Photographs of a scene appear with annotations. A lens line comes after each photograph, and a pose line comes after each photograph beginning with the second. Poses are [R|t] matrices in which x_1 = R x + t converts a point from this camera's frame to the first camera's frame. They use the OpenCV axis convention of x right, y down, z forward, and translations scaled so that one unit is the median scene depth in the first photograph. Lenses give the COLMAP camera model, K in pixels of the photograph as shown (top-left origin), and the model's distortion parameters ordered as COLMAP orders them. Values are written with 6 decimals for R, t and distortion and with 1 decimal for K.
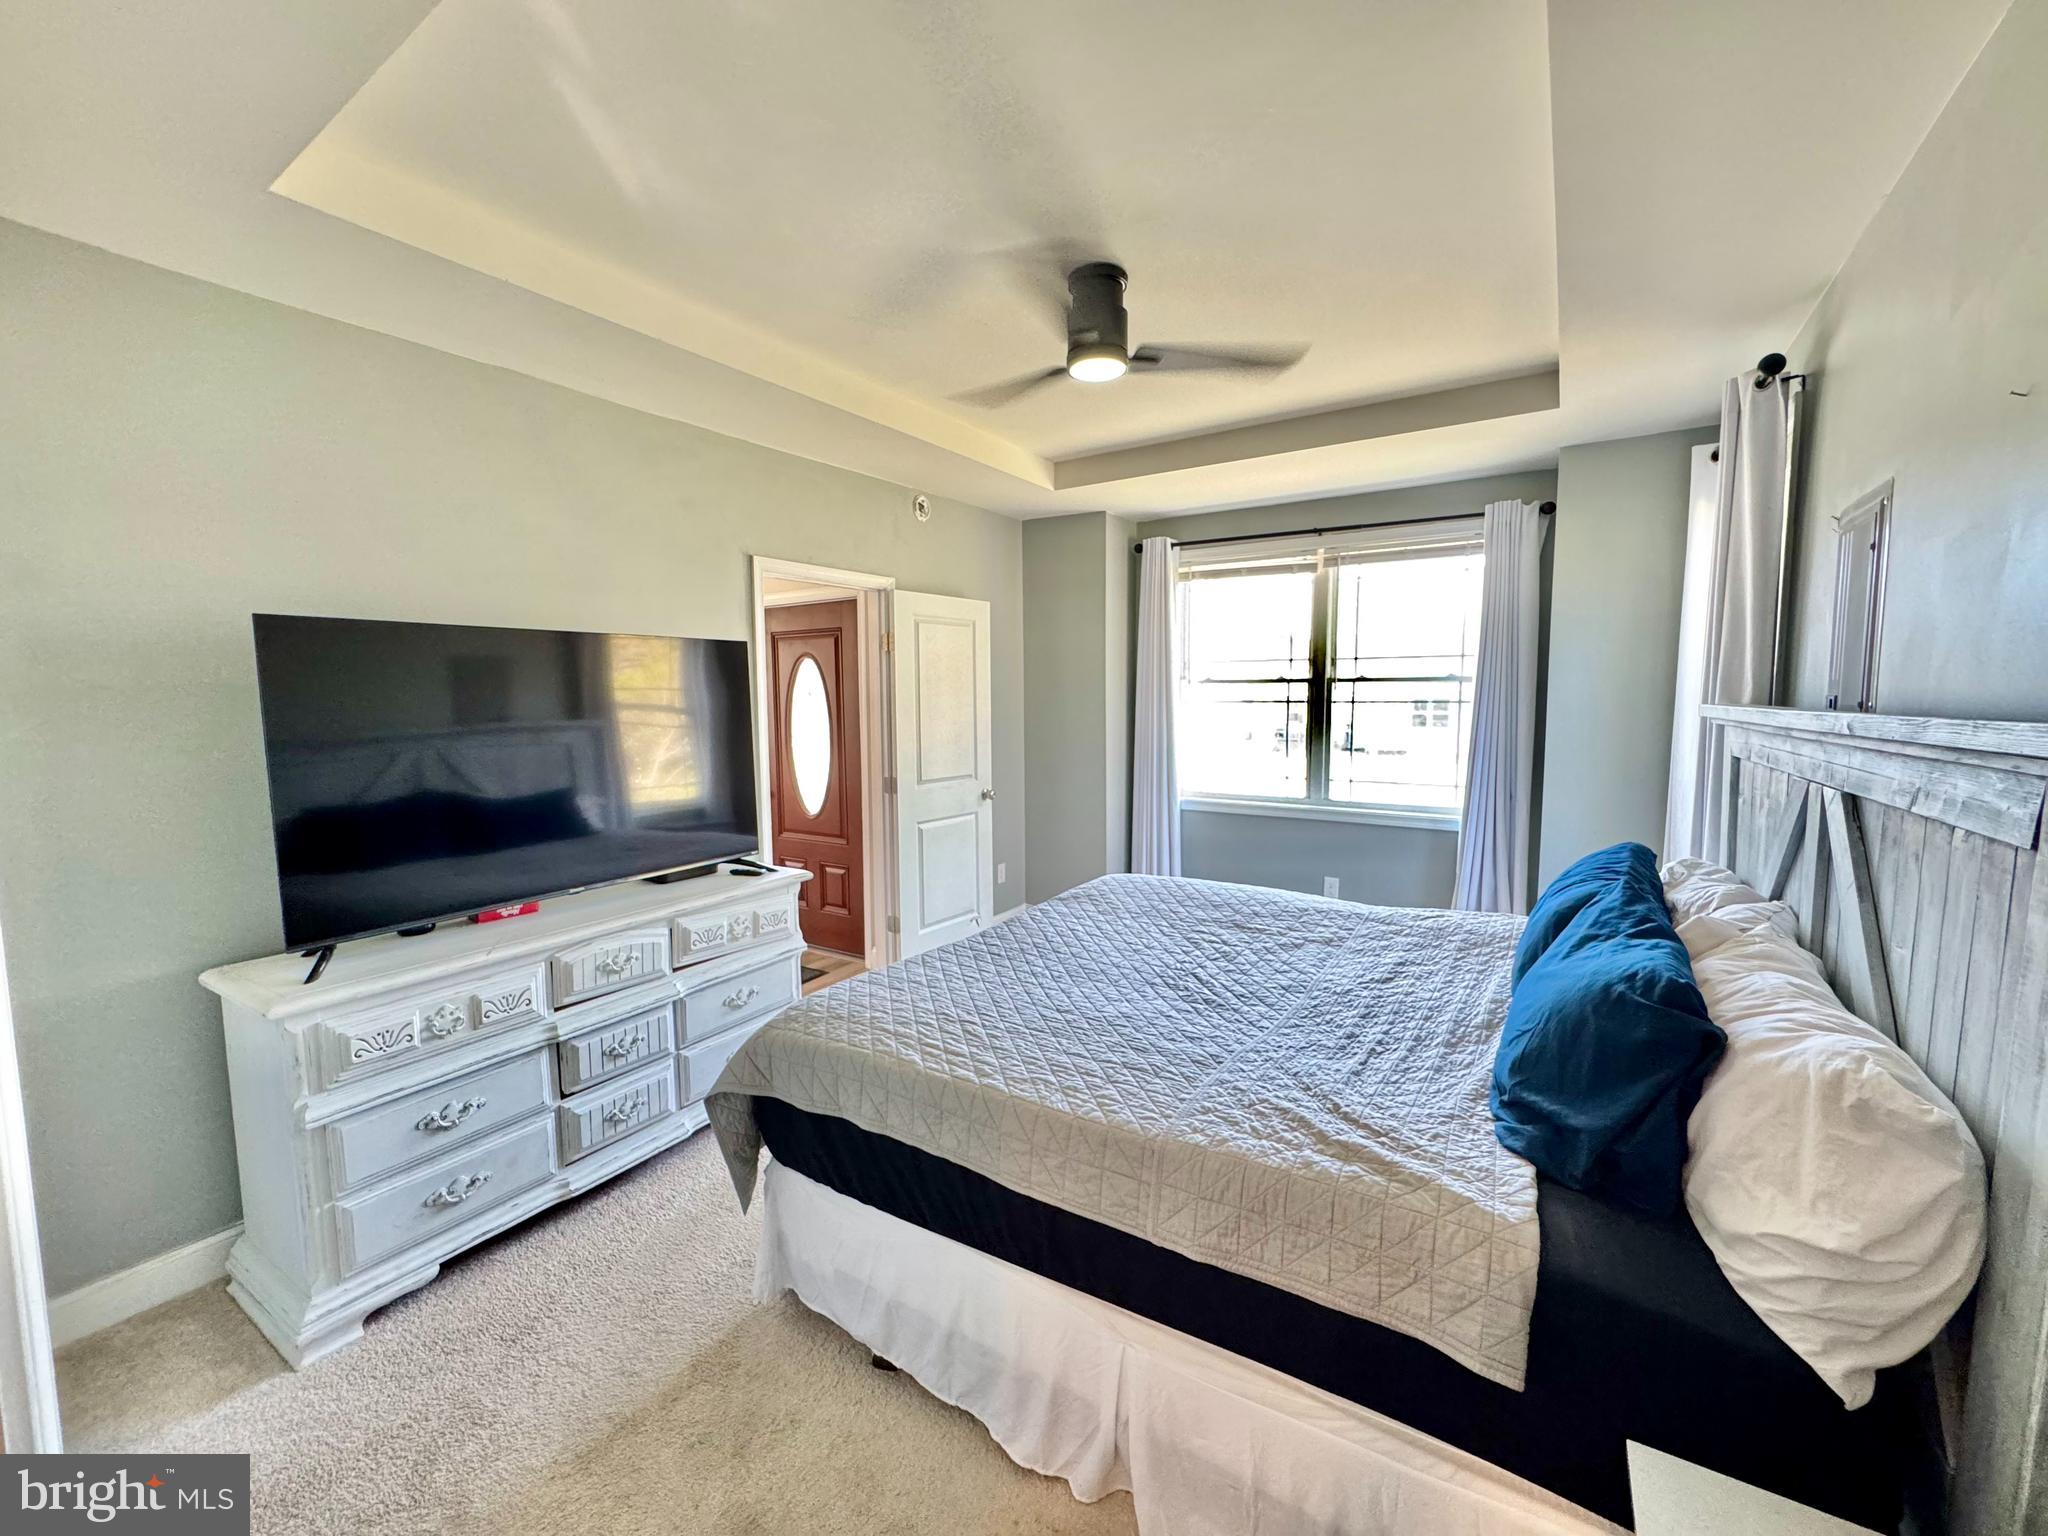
lens RADIAL K [[817.8, 0, 1027.0], [0, 817.8, 771.5], [0, 0, 1]] dist [-0.000905, 0.000227]
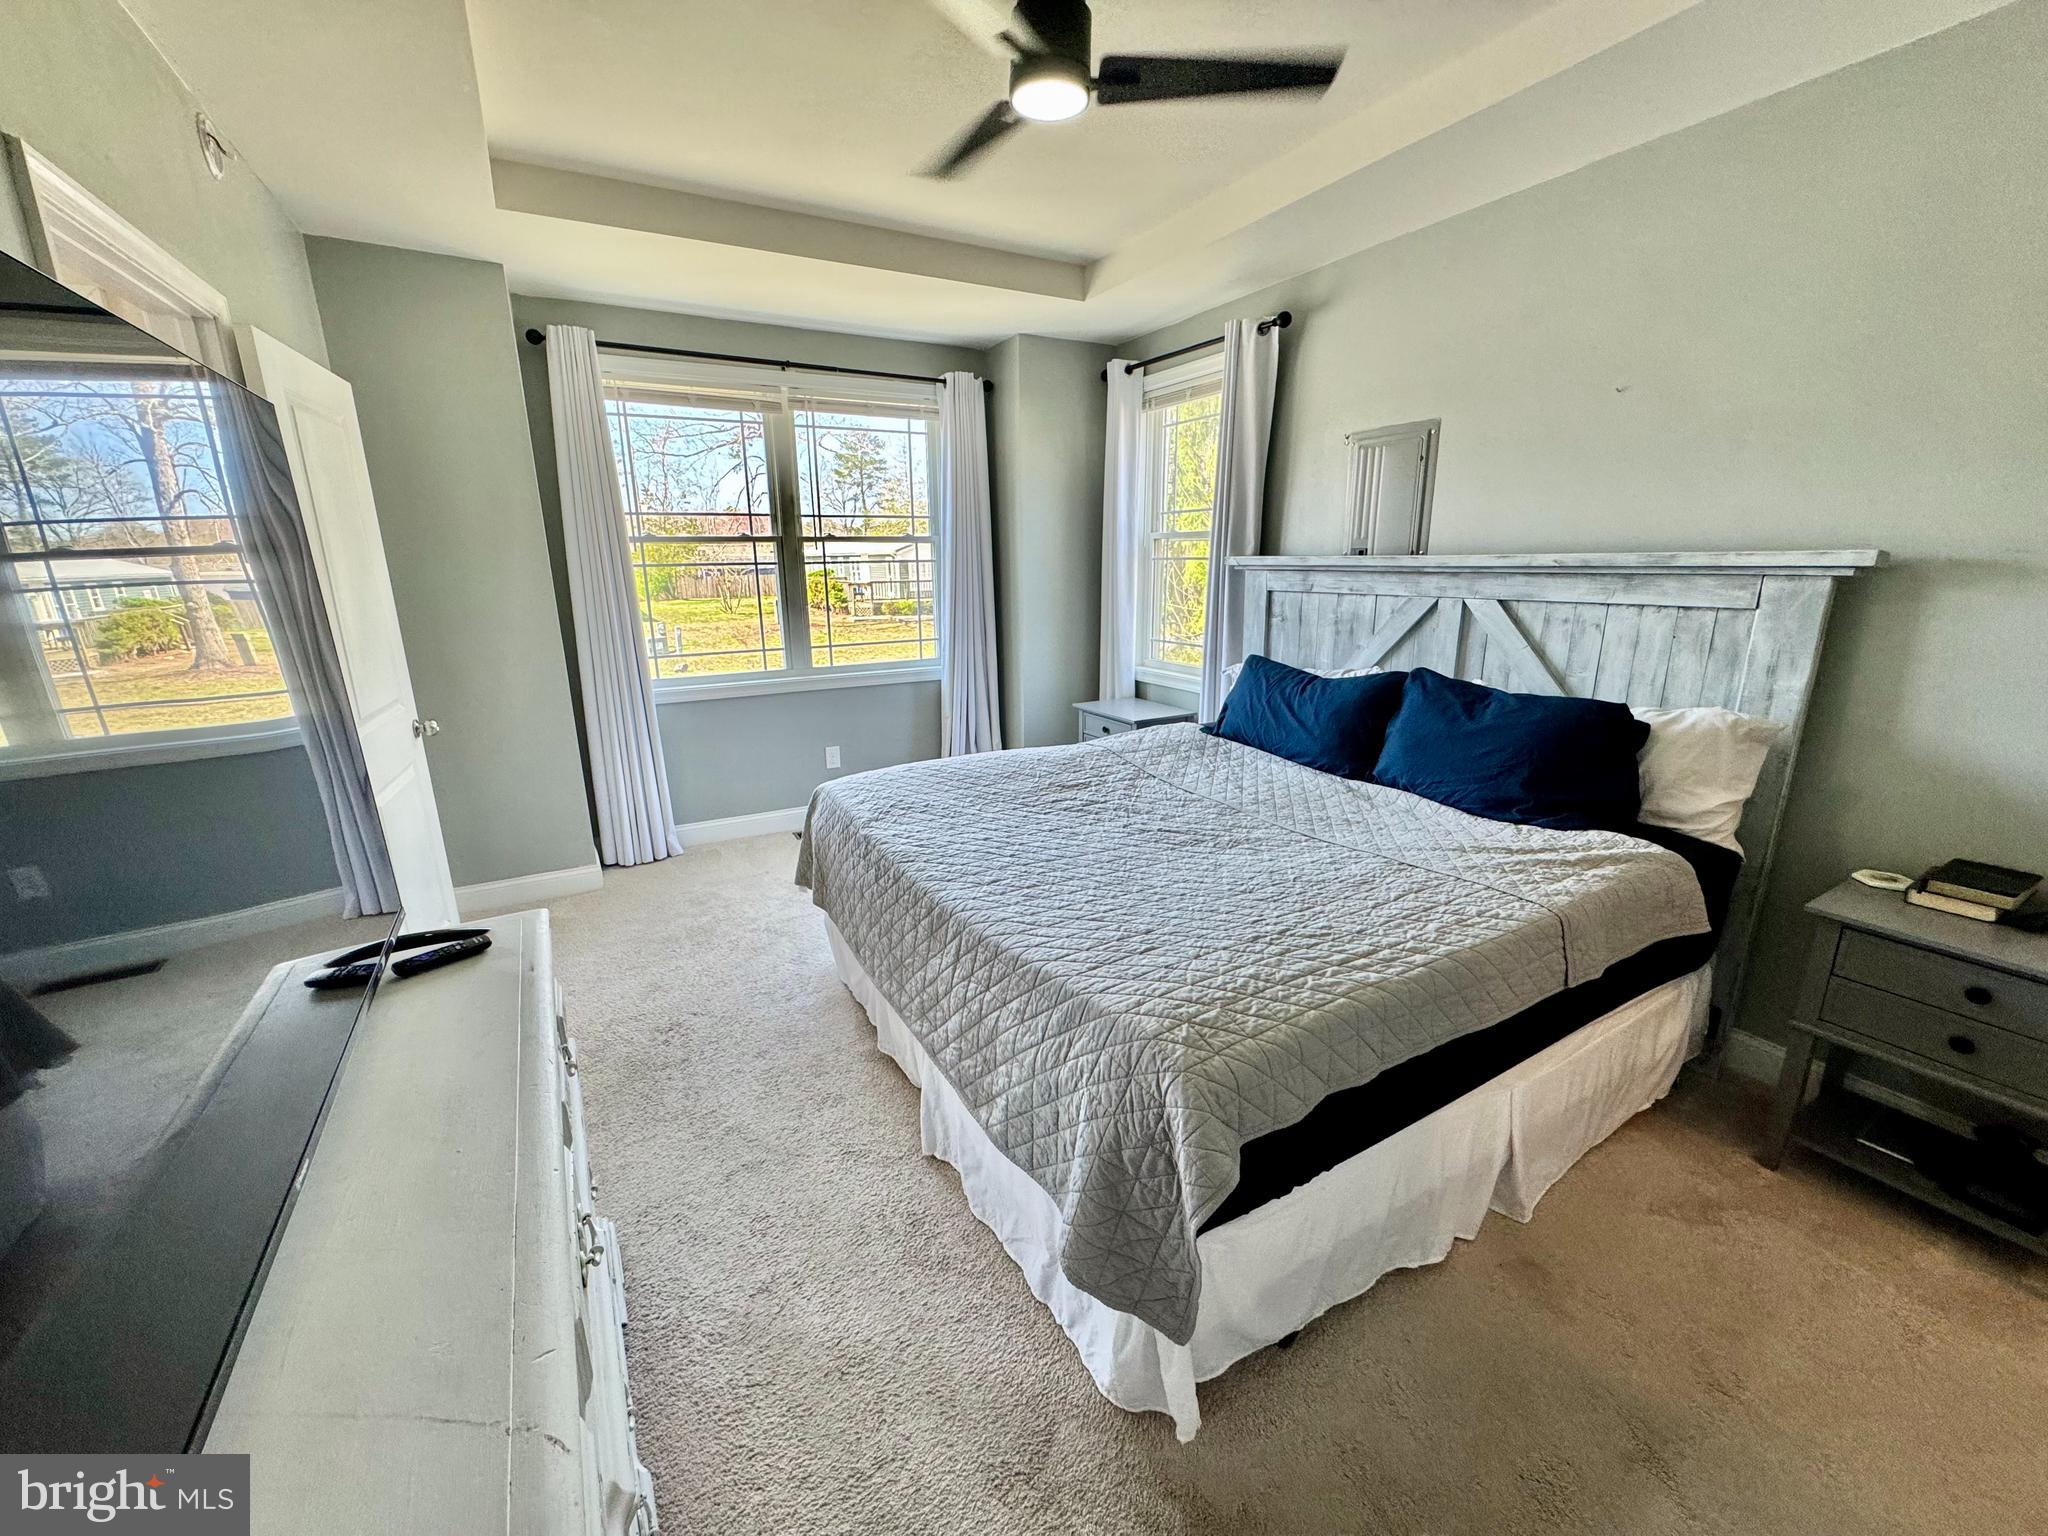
lens RADIAL K [[817.8, 0, 1029.8], [0, 817.8, 759.5], [0, 0, 1]] dist [-0.000905, 0.000227]
pose [[0.472374, -0.214188, 0.854977, -0.592982], [0.095244, 0.976748, 0.192072, -0.036746], [-0.876237, -0.009299, 0.481791, 0.554218]]
